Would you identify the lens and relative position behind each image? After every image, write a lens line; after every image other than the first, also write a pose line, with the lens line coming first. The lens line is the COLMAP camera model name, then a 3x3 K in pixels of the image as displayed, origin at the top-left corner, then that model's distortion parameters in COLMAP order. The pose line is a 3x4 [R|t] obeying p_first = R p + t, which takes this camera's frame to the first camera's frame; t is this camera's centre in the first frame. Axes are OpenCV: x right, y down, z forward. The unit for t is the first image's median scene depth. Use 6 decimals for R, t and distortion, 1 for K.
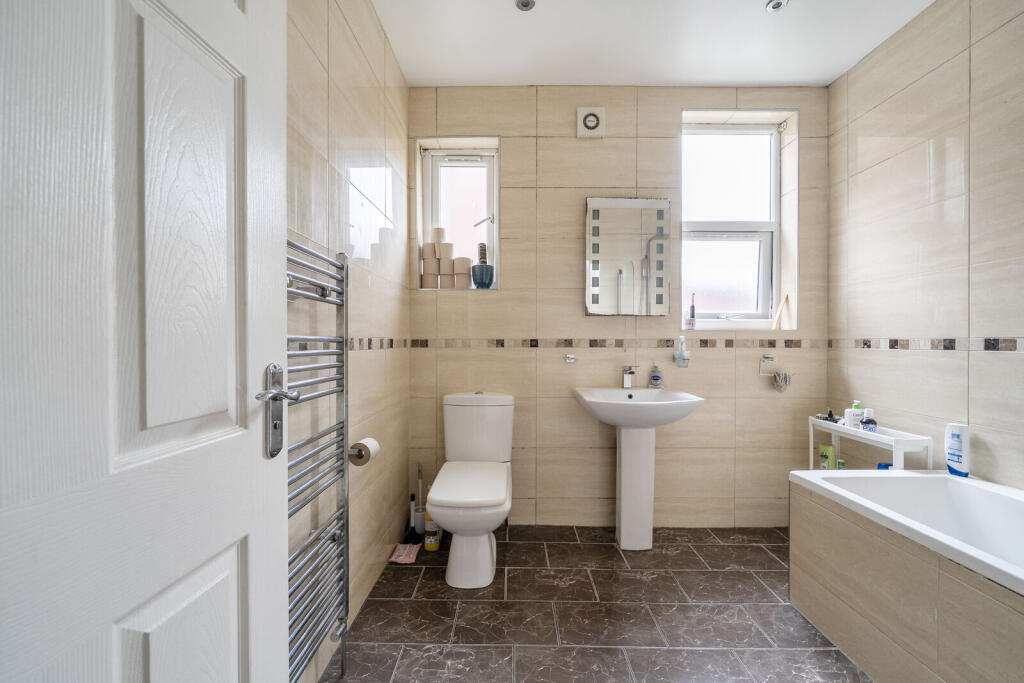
lens RADIAL K [[402.3, 0, 506.3], [0, 402.3, 339.1], [0, 0, 1]] dist [-0.003394, 0.000385]
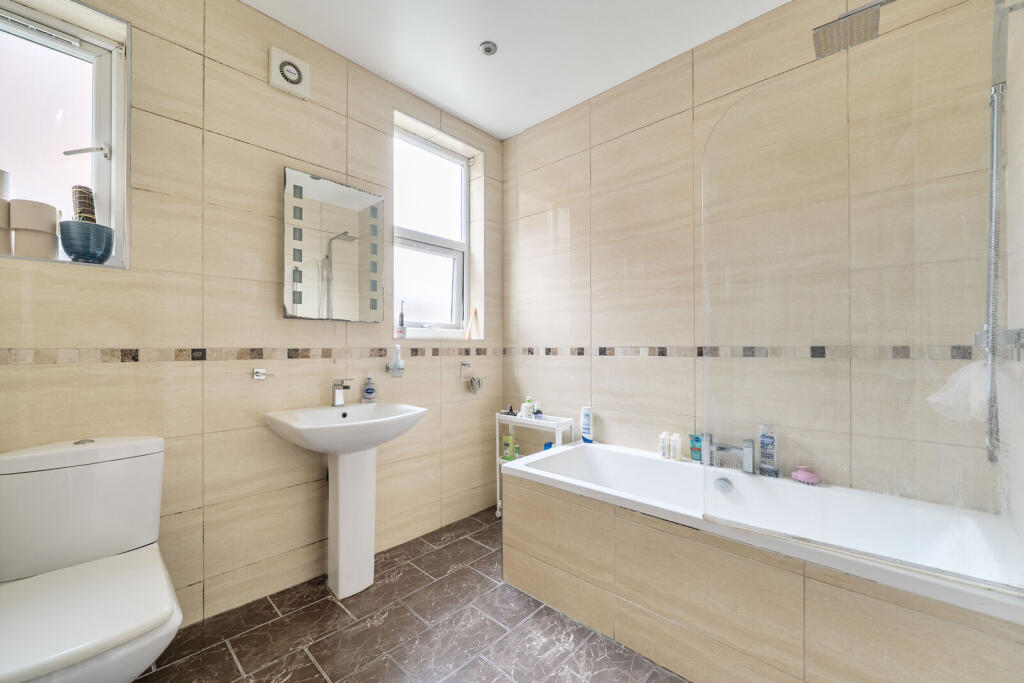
lens RADIAL K [[402.3, 0, 516.0], [0, 402.3, 345.0], [0, 0, 1]] dist [-0.003394, 0.000385]
pose [[0.671512, 0.002771, 0.740989, -0.078532], [0.000297, 0.999992, -0.004008, -0.002971], [-0.740994, 0.002912, 0.671505, 0.149847]]
